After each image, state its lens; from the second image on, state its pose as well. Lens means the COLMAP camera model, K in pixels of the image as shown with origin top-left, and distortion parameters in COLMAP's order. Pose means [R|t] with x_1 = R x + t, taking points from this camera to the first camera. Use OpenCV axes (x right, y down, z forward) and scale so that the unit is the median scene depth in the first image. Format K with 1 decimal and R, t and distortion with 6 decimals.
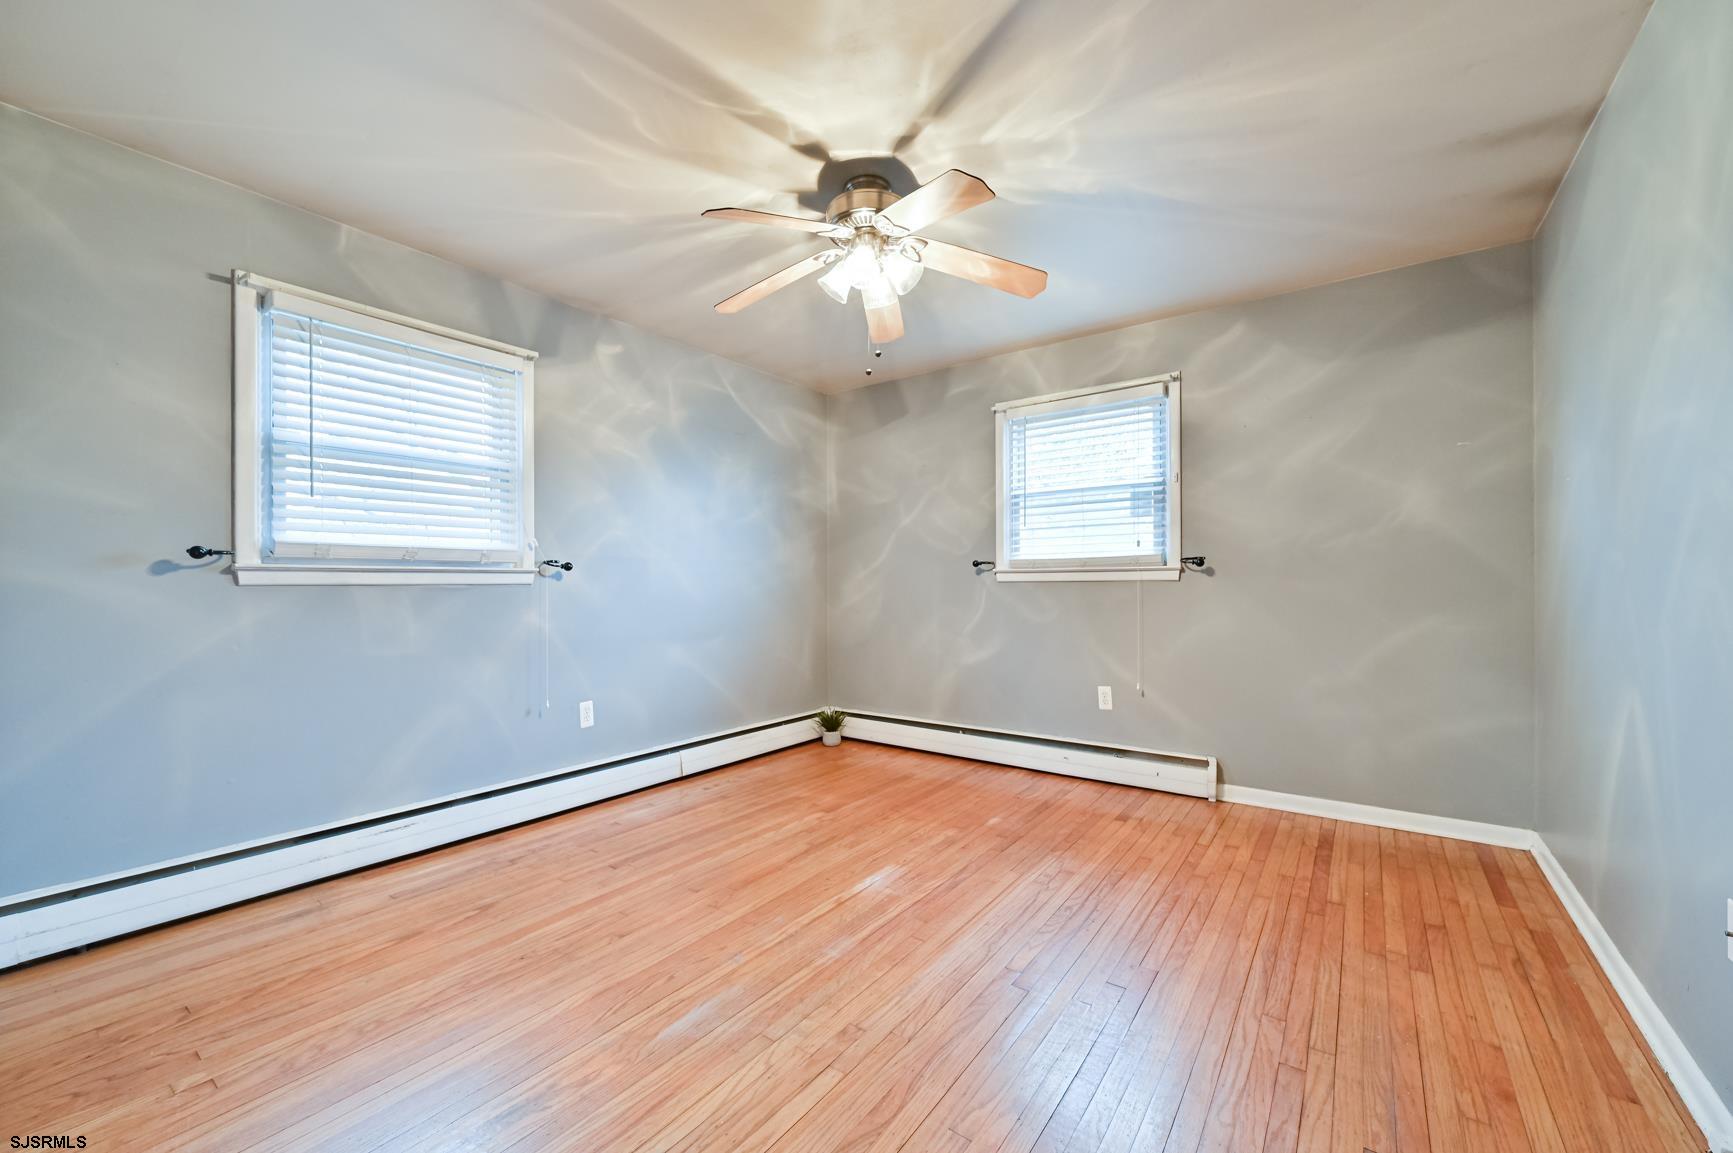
lens RADIAL K [[683.0, 0, 866.4], [0, 683.0, 584.4], [0, 0, 1]] dist [-0.000546, 0.000314]
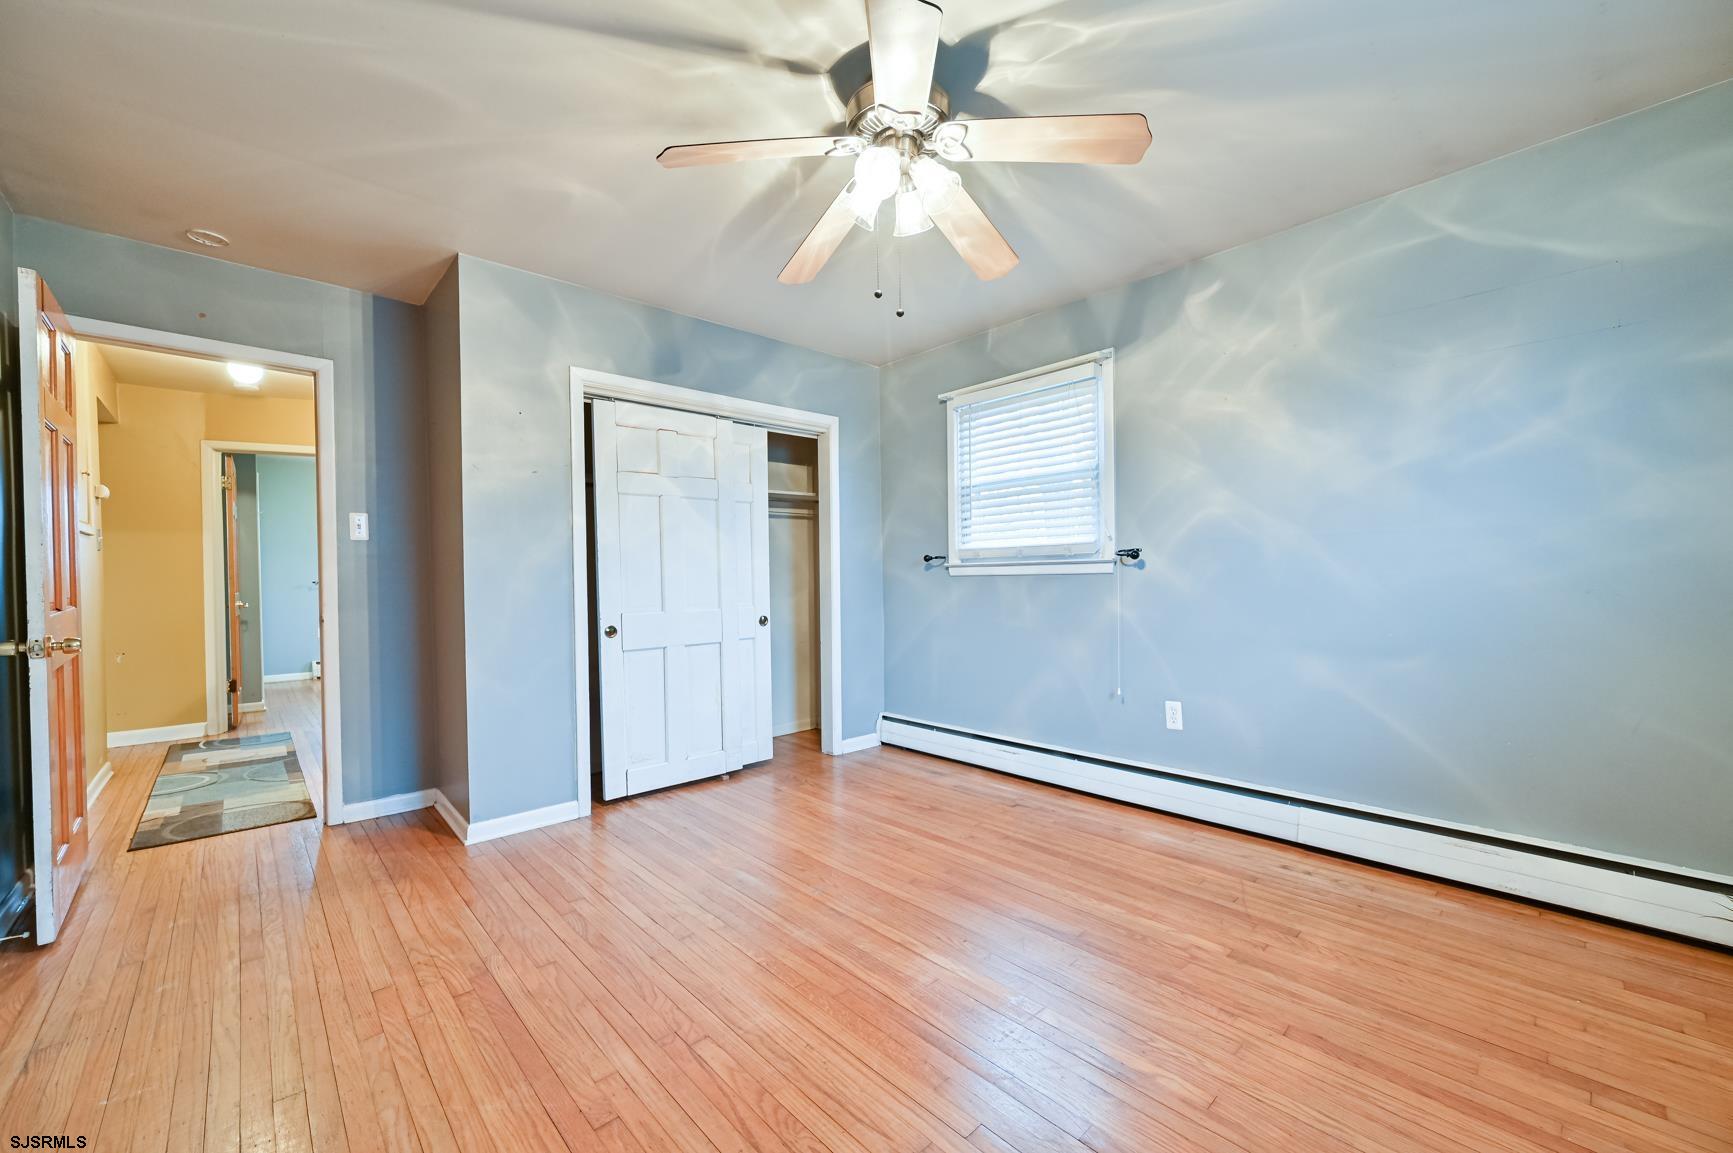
lens RADIAL K [[683.0, 0, 866.4], [0, 683.0, 584.4], [0, 0, 1]] dist [-0.000546, 0.000314]
pose [[-0.194499, 0.017358, -0.980749, 0.635794], [0.015810, 0.999769, 0.014559, -0.004950], [0.980775, -0.012674, -0.194728, 0.879979]]
